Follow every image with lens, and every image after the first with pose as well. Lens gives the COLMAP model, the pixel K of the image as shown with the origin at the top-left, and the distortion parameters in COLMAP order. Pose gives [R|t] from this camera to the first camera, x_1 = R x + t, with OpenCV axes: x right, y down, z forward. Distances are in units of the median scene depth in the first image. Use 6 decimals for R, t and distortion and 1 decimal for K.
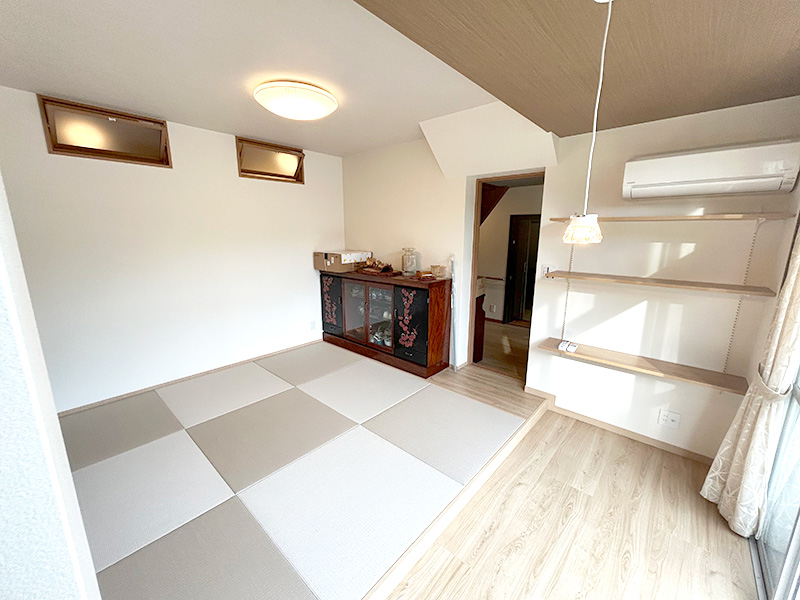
lens RADIAL K [[326.7, 0, 400.0], [0, 326.7, 300.0], [0, 0, 1]] dist [-0.000477, -0.000120]
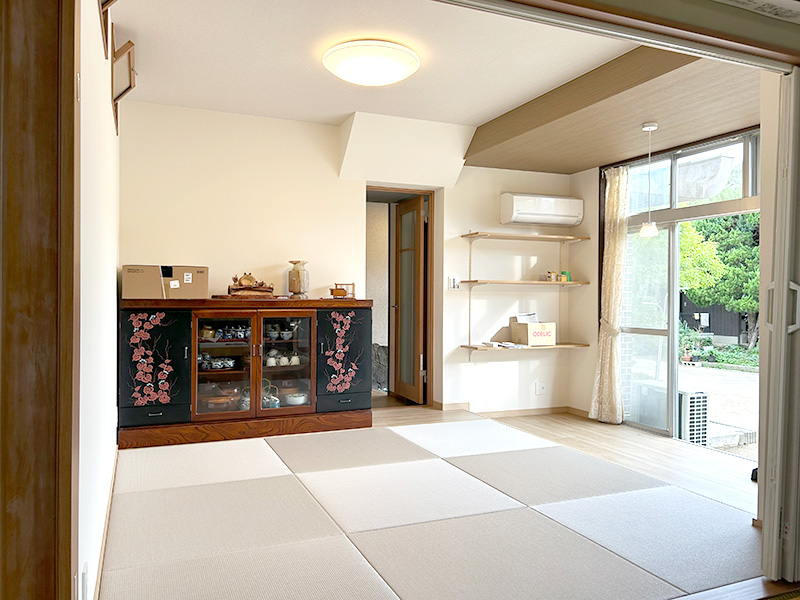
lens RADIAL K [[607.6, 0, 400.0], [0, 607.6, 300.0], [0, 0, 1]] dist [0.118229, -0.115781]
pose [[0.424127, -0.009909, 0.905548, -1.160883], [0.182537, 0.980352, -0.074766, 0.069405], [-0.887015, 0.197006, 0.417603, 0.281947]]
